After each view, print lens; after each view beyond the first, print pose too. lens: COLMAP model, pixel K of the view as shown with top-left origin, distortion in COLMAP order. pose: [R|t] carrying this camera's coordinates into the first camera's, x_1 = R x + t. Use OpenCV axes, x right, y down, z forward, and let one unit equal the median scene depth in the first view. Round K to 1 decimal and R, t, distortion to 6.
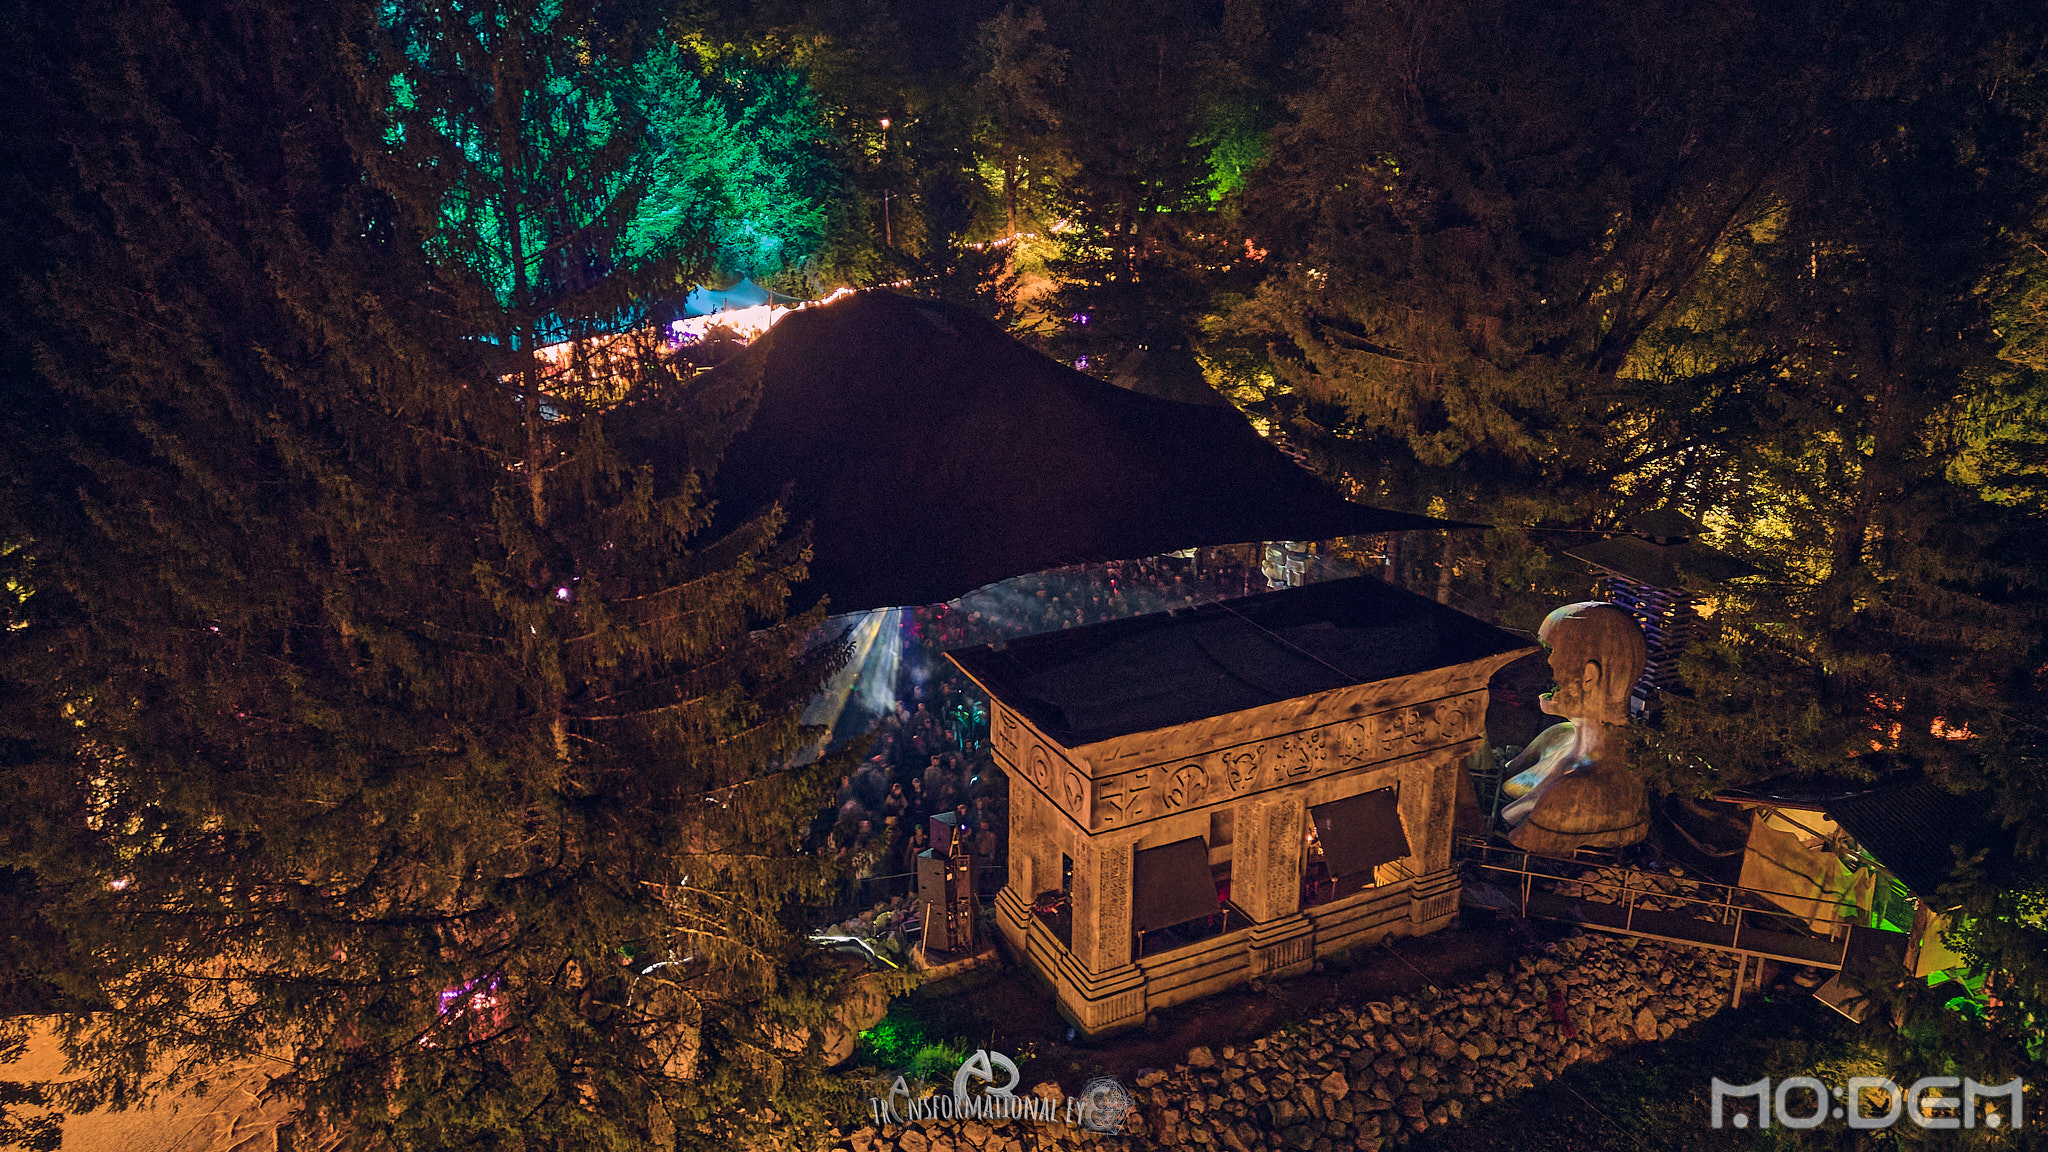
lens RADIAL K [[1410.2, 0, 1024.0], [0, 1410.2, 576.0], [0, 0, 1]] dist [0.001855, 0.000438]
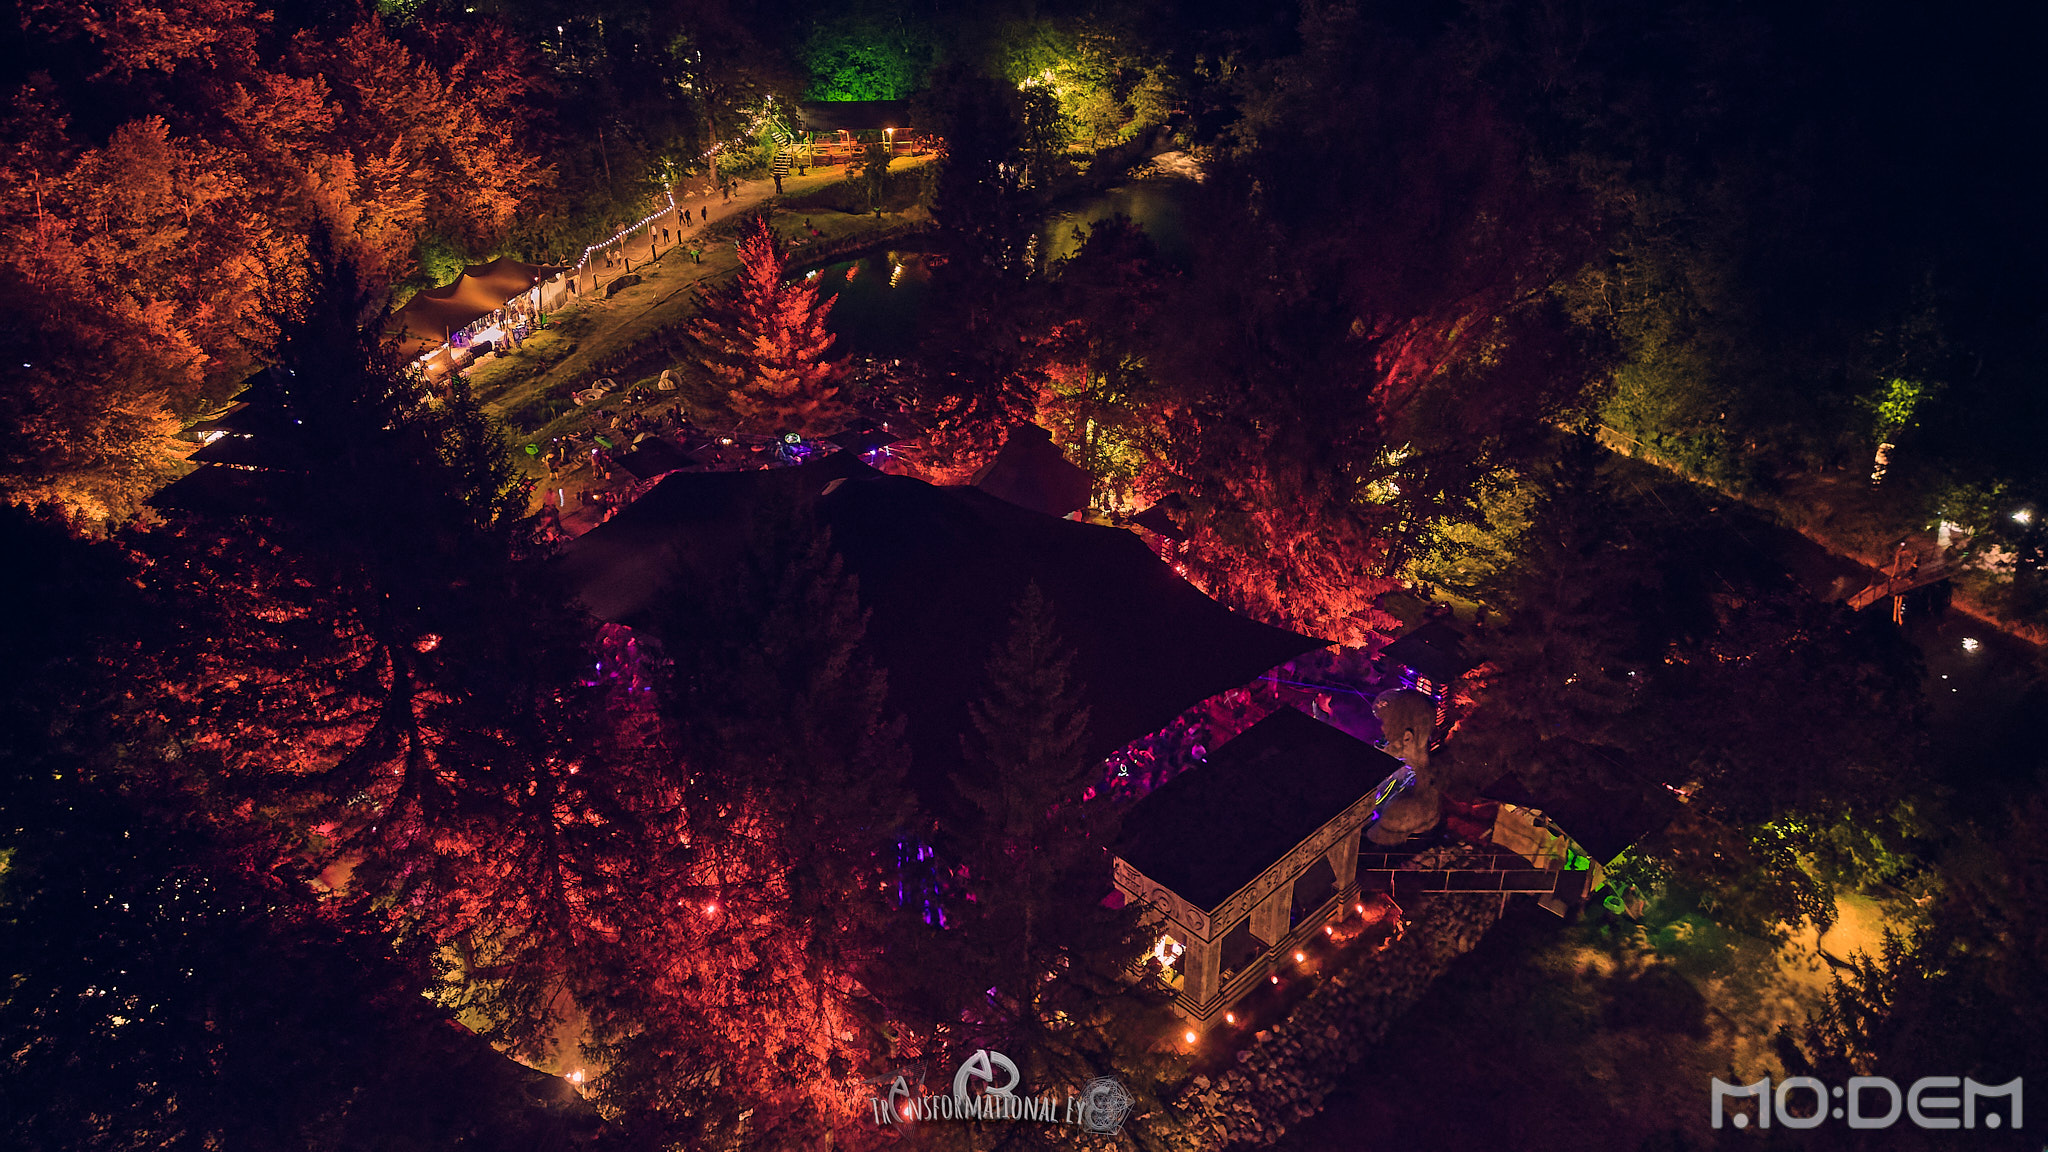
lens RADIAL K [[1410.2, 0, 1024.0], [0, 1410.2, 576.0], [0, 0, 1]] dist [0.001855, 0.000438]
pose [[0.951702, -0.156939, 0.263882, -0.441527], [0.099625, 0.970832, 0.218083, -0.524753], [-0.290411, -0.181260, 0.939578, -0.401222]]
